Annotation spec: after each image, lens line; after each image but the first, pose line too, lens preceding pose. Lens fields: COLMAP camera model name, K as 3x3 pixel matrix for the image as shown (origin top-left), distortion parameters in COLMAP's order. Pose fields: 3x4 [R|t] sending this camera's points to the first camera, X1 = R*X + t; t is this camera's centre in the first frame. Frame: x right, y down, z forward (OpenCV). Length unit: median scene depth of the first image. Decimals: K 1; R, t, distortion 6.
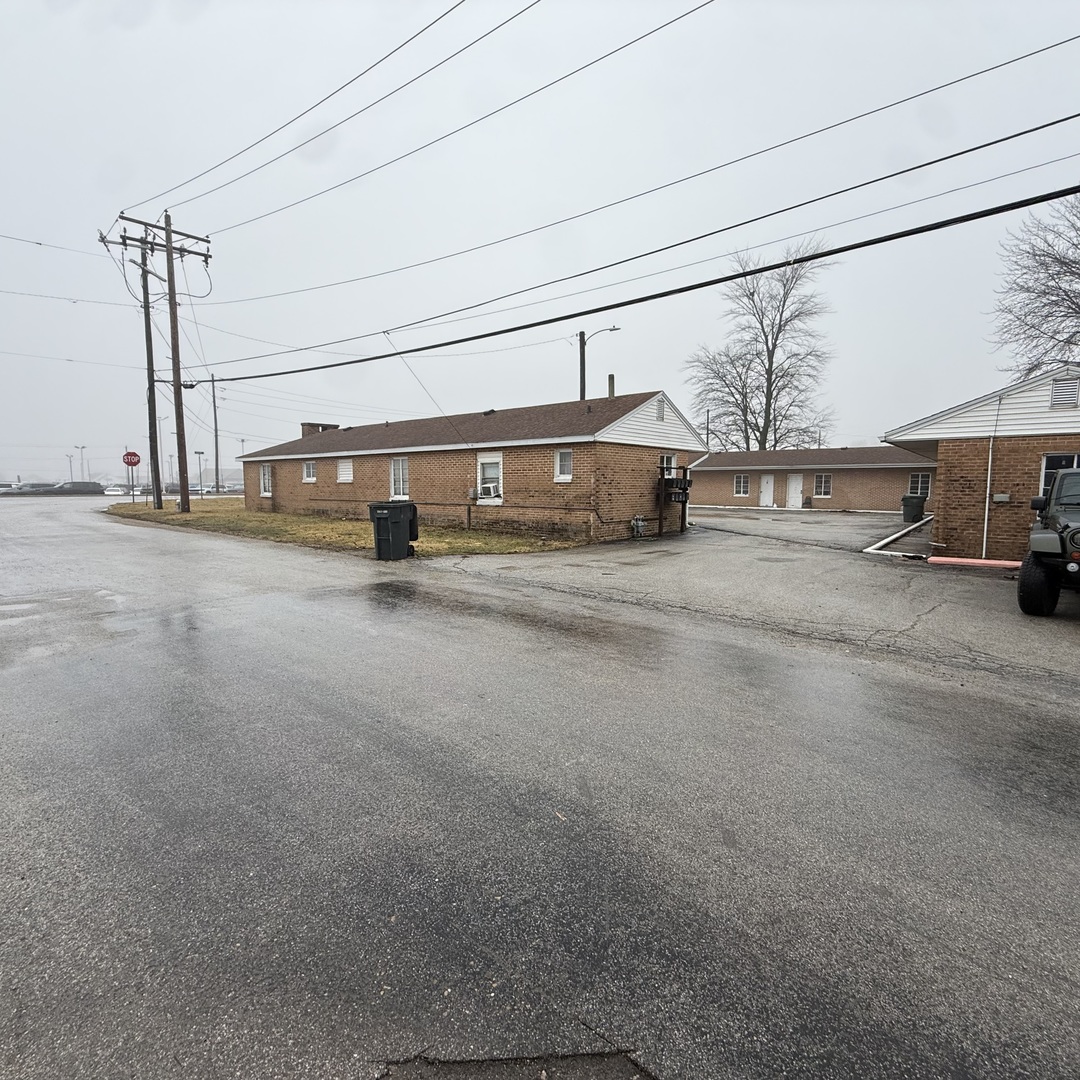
lens RADIAL K [[569.6, 0, 529.8], [0, 569.6, 541.7], [0, 0, 1]] dist [0.001804, -0.001719]
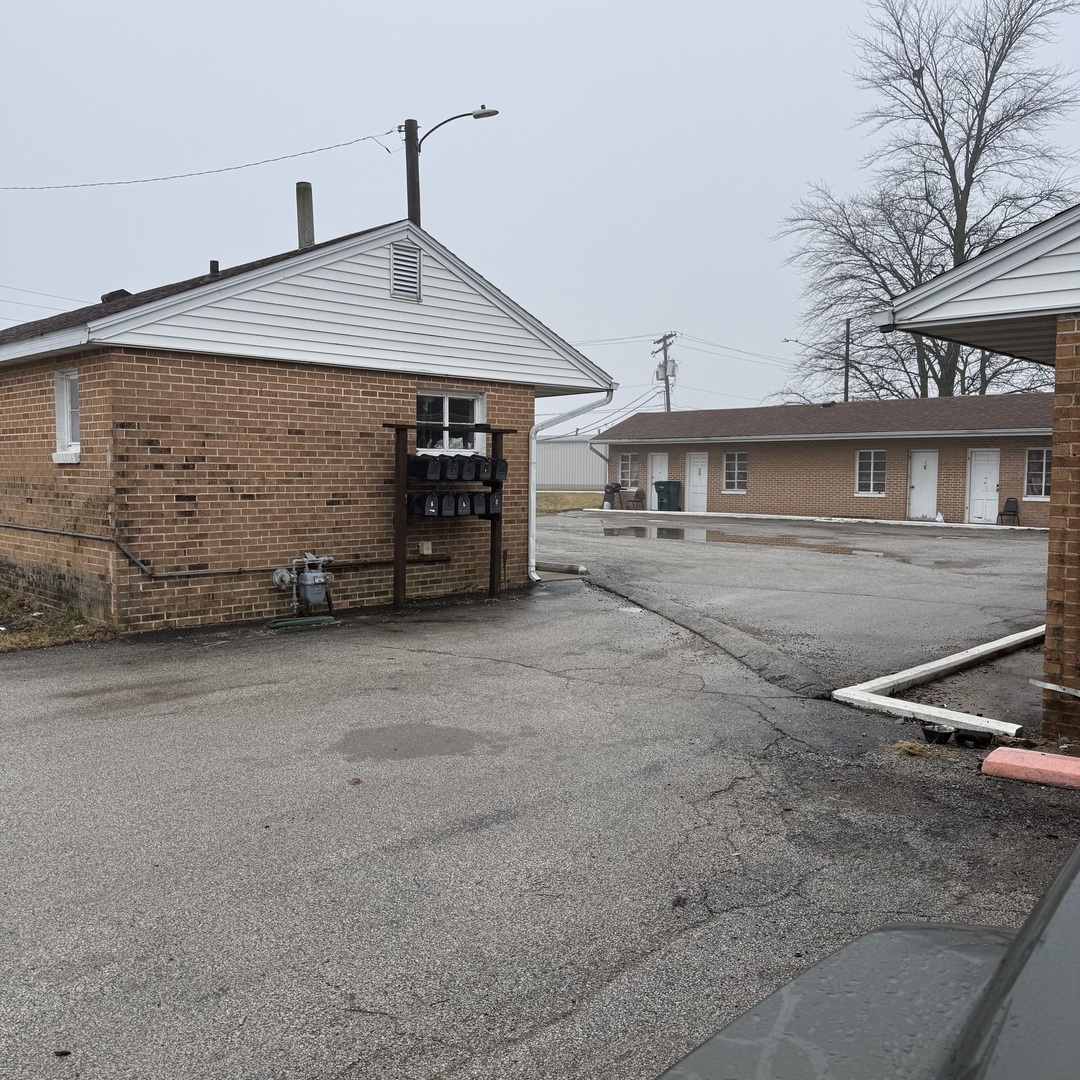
lens RADIAL K [[1006.2, 0, 530.9], [0, 1006.2, 542.7], [0, 0, 1]] dist [0.031198, 0.000000]
pose [[0.996721, 0.011114, -0.080152, 0.331107], [-0.013243, 0.999572, -0.026075, -0.034076], [0.079828, 0.027051, 0.996442, 0.321364]]
